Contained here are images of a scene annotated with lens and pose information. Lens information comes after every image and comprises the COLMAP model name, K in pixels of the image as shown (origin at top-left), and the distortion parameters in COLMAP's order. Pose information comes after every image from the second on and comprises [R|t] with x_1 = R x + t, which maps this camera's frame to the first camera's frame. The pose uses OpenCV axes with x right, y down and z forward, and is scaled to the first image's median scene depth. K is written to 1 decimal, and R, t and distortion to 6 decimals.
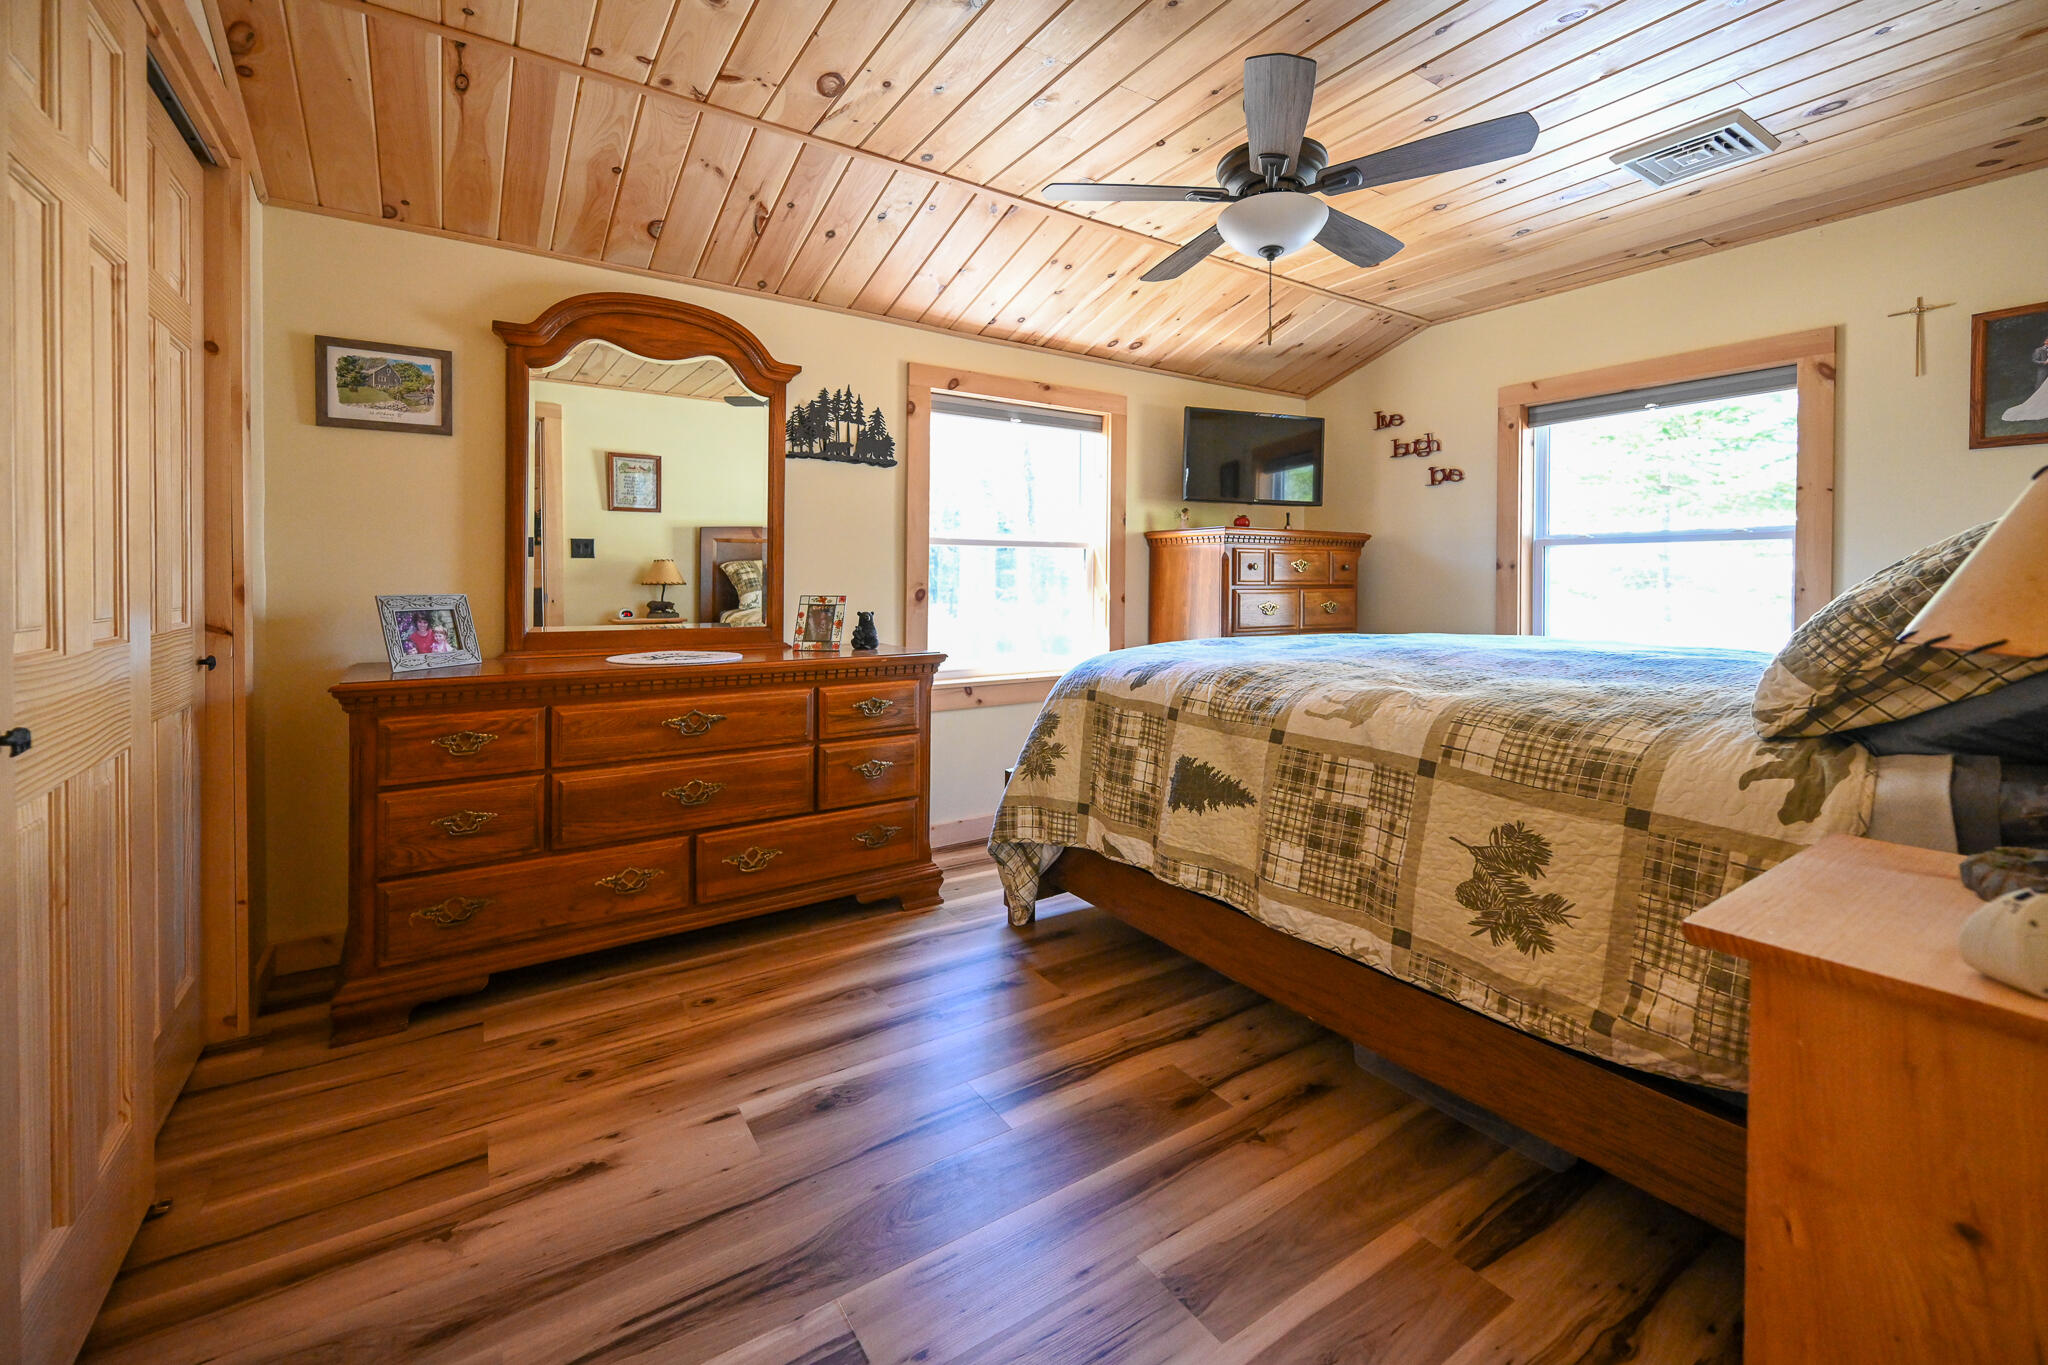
lens RADIAL K [[822.6, 0, 979.4], [0, 822.6, 583.4], [0, 0, 1]] dist [-0.000267, -0.000040]
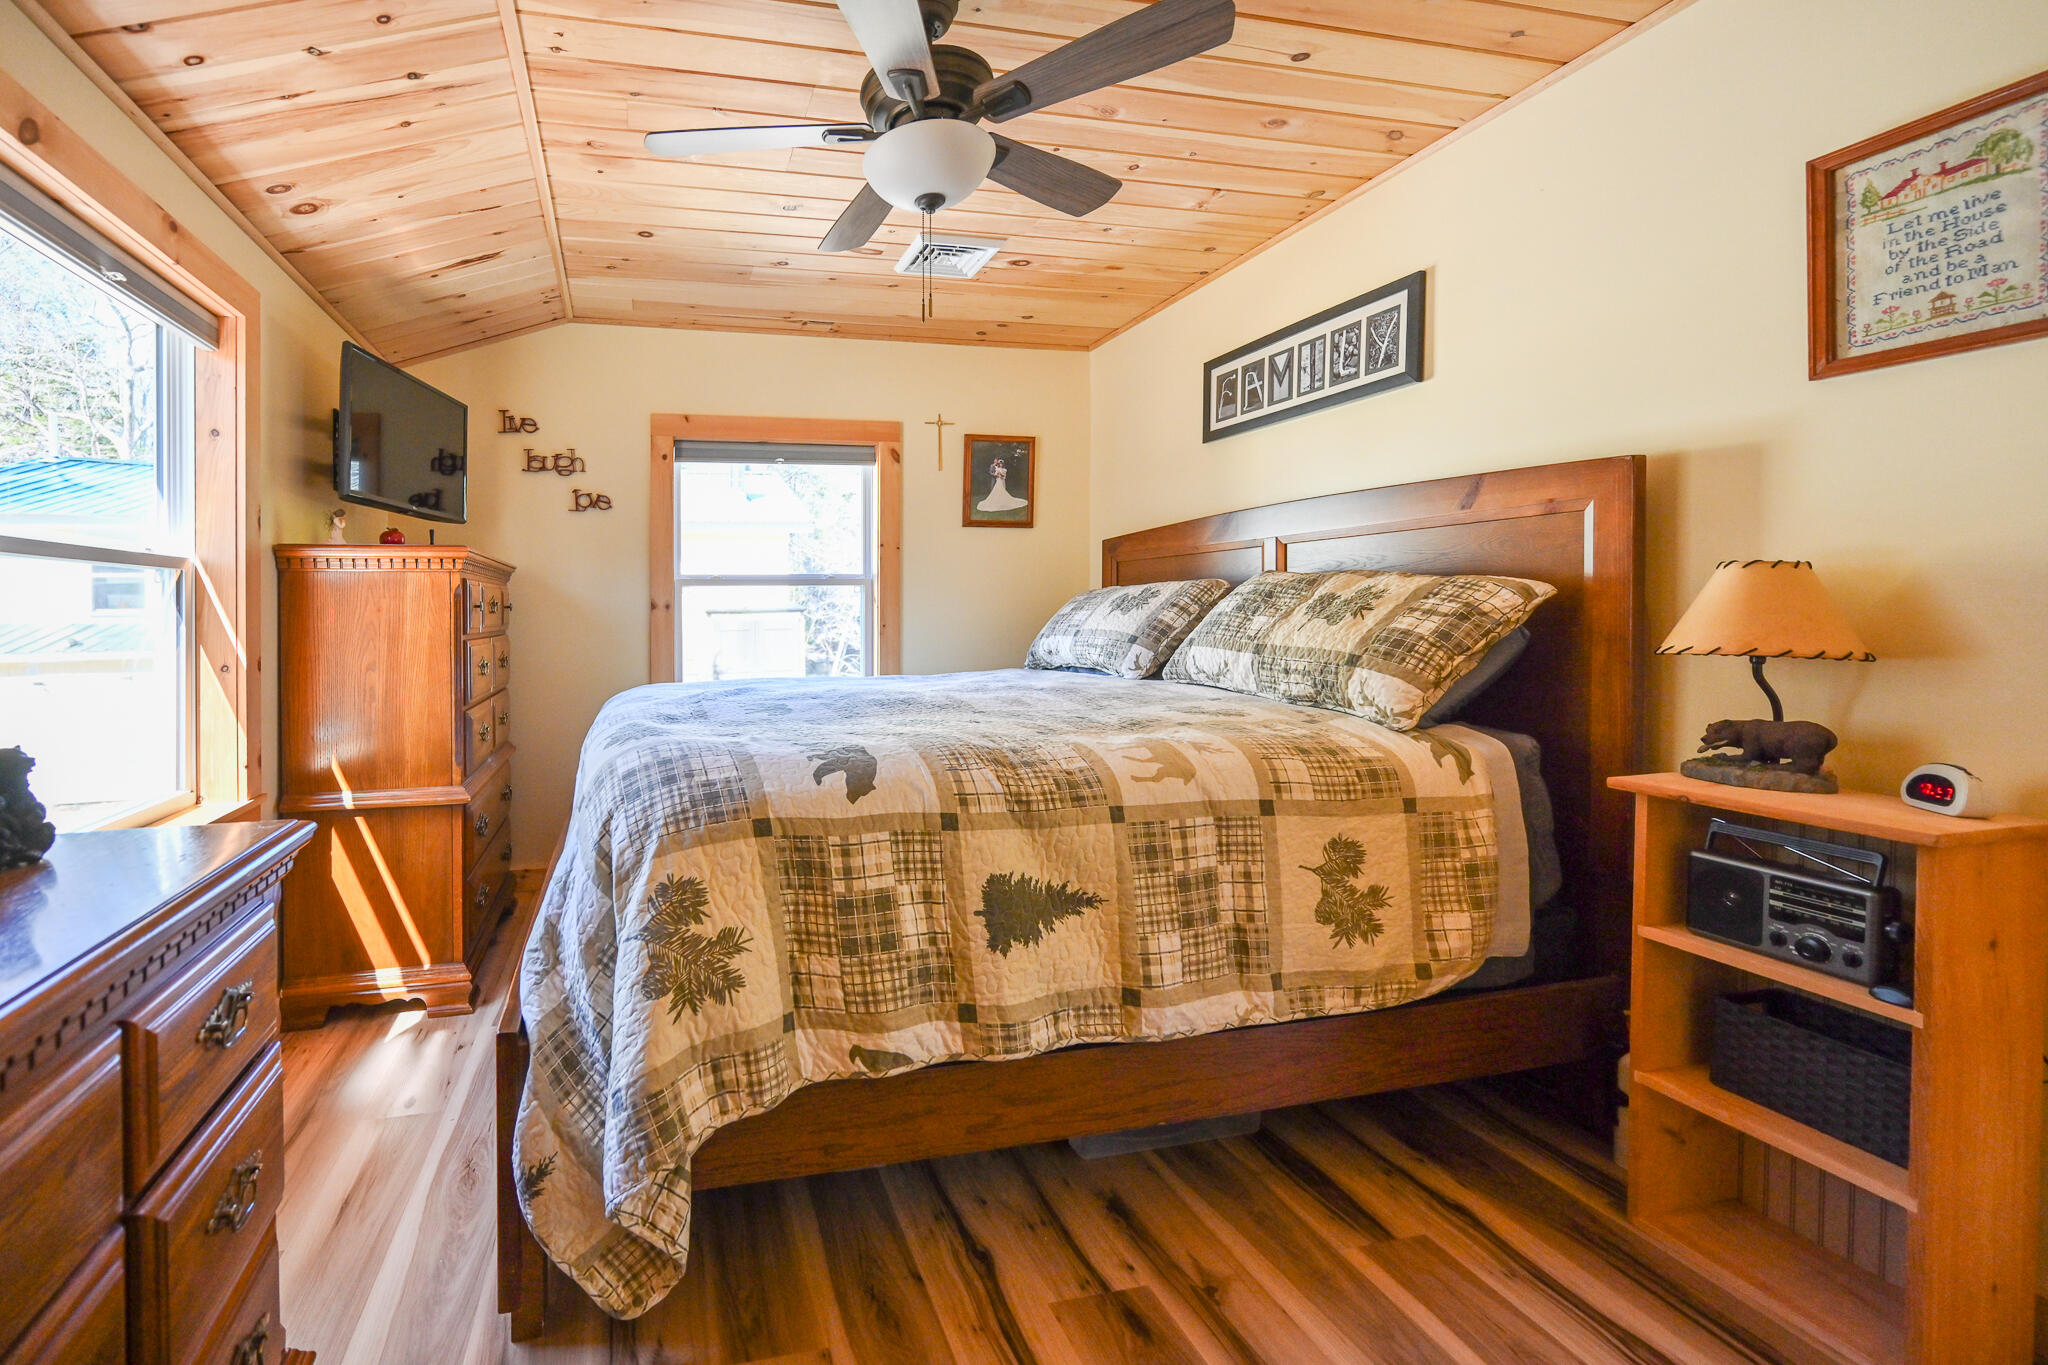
lens RADIAL K [[936.2, 0, 834.9], [0, 936.2, 630.2], [0, 0, 1]] dist [0.001461, -0.000110]
pose [[0.331624, -0.022063, 0.943154, -0.594838], [0.015378, 0.999720, 0.017979, -0.020134], [-0.943286, 0.008542, 0.331871, 0.915826]]
